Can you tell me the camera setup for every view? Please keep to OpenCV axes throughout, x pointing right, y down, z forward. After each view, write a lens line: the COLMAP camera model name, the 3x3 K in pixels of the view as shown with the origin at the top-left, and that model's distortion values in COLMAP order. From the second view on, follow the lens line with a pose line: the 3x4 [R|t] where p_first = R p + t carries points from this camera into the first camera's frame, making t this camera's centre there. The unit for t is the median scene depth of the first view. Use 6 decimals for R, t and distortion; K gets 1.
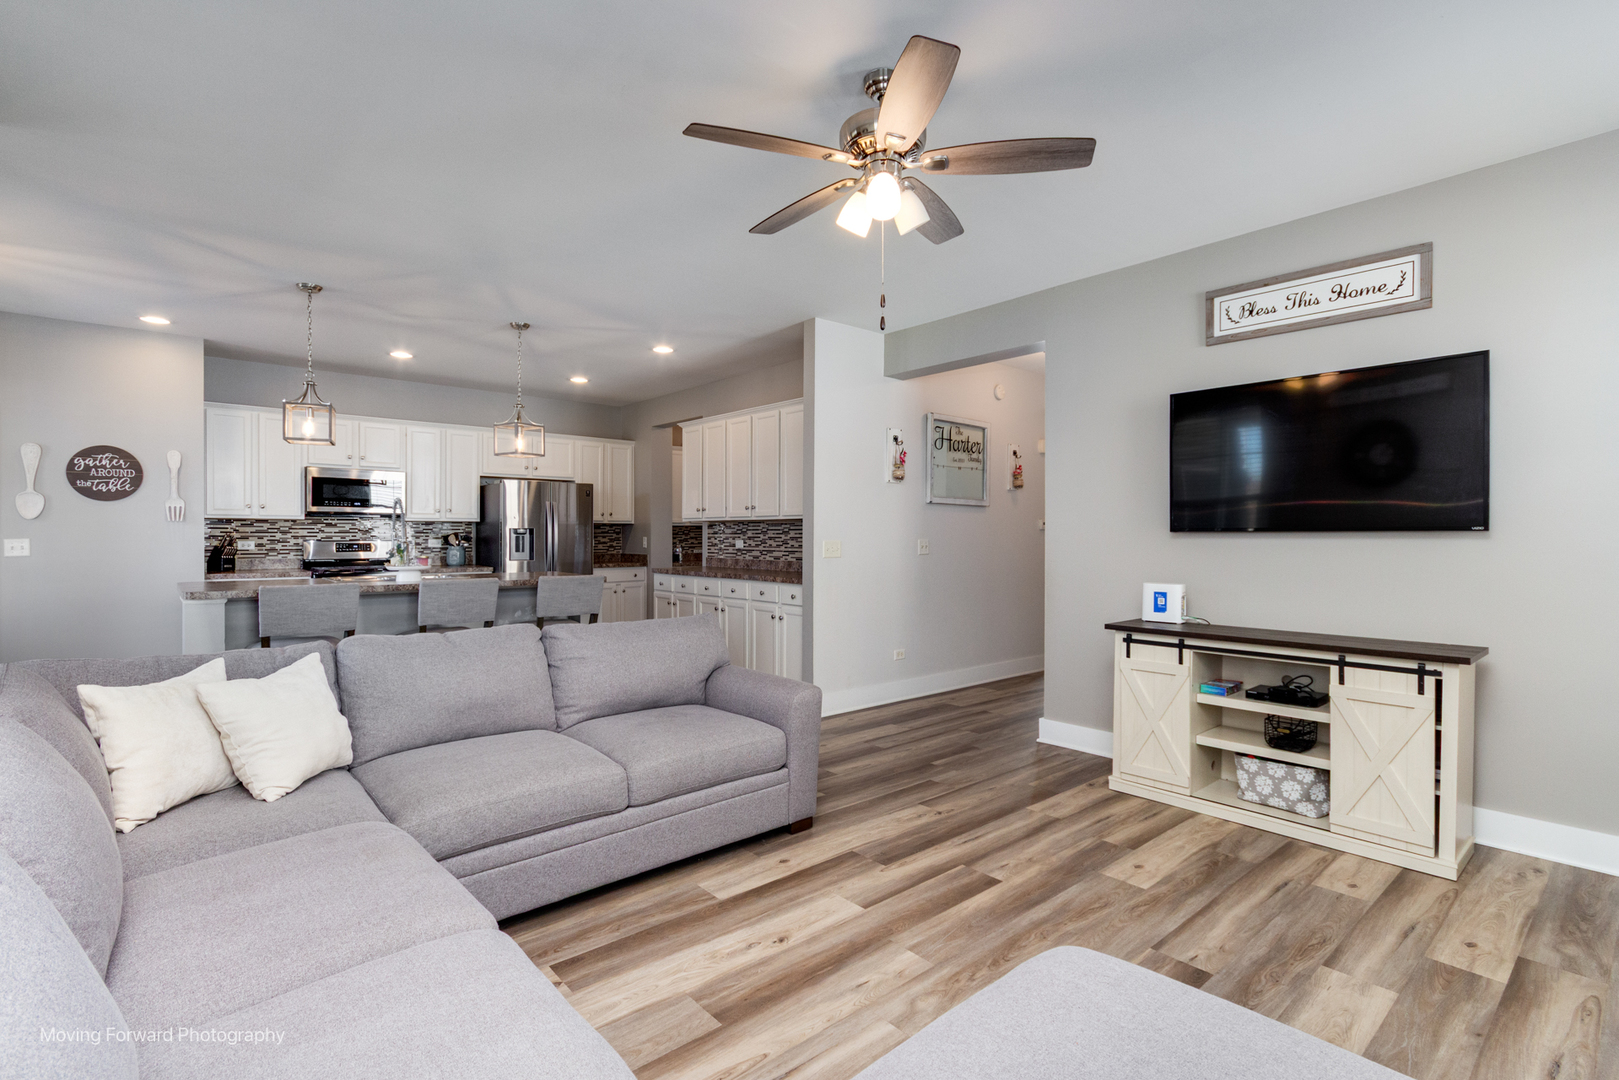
lens RADIAL K [[756.6, 0, 809.2], [0, 756.6, 539.9], [0, 0, 1]] dist [0.001556, -0.000082]
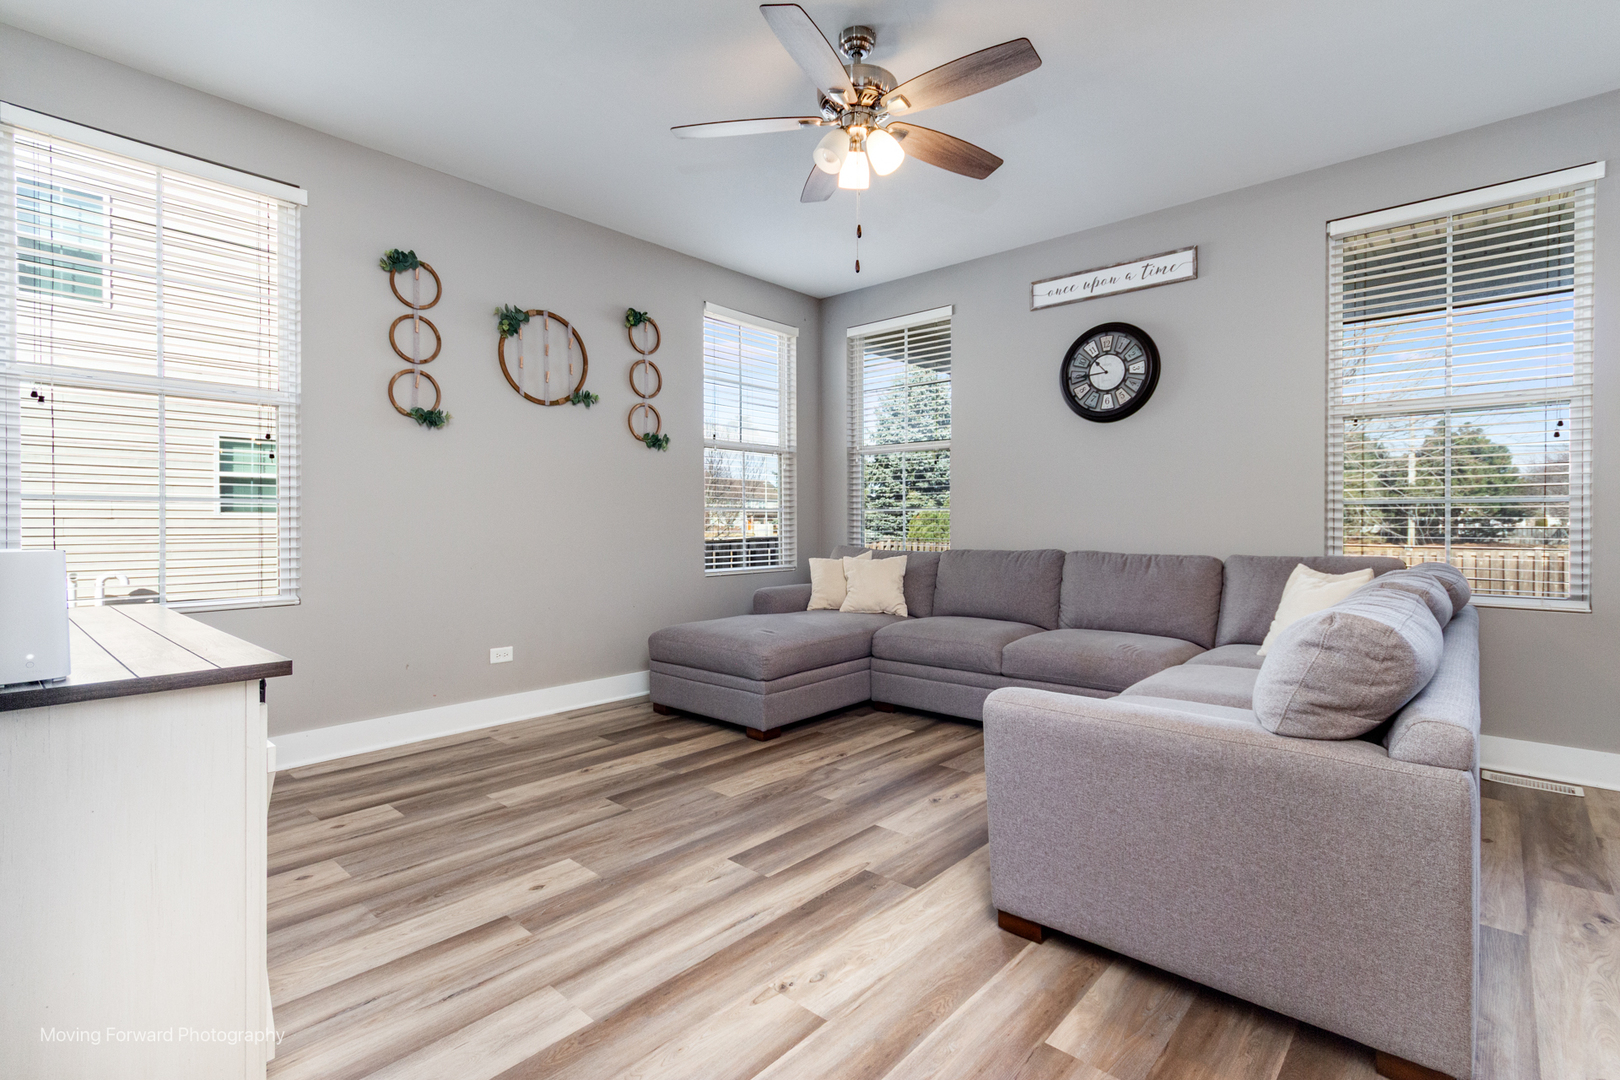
lens RADIAL K [[757.0, 0, 811.4], [0, 757.0, 530.9], [0, 0, 1]] dist [0.001556, -0.000082]
pose [[-0.991573, 0.002002, -0.129532, 0.280704], [-0.000402, 0.999828, 0.018527, 0.064468], [0.129547, 0.018423, -0.991402, 1.920812]]
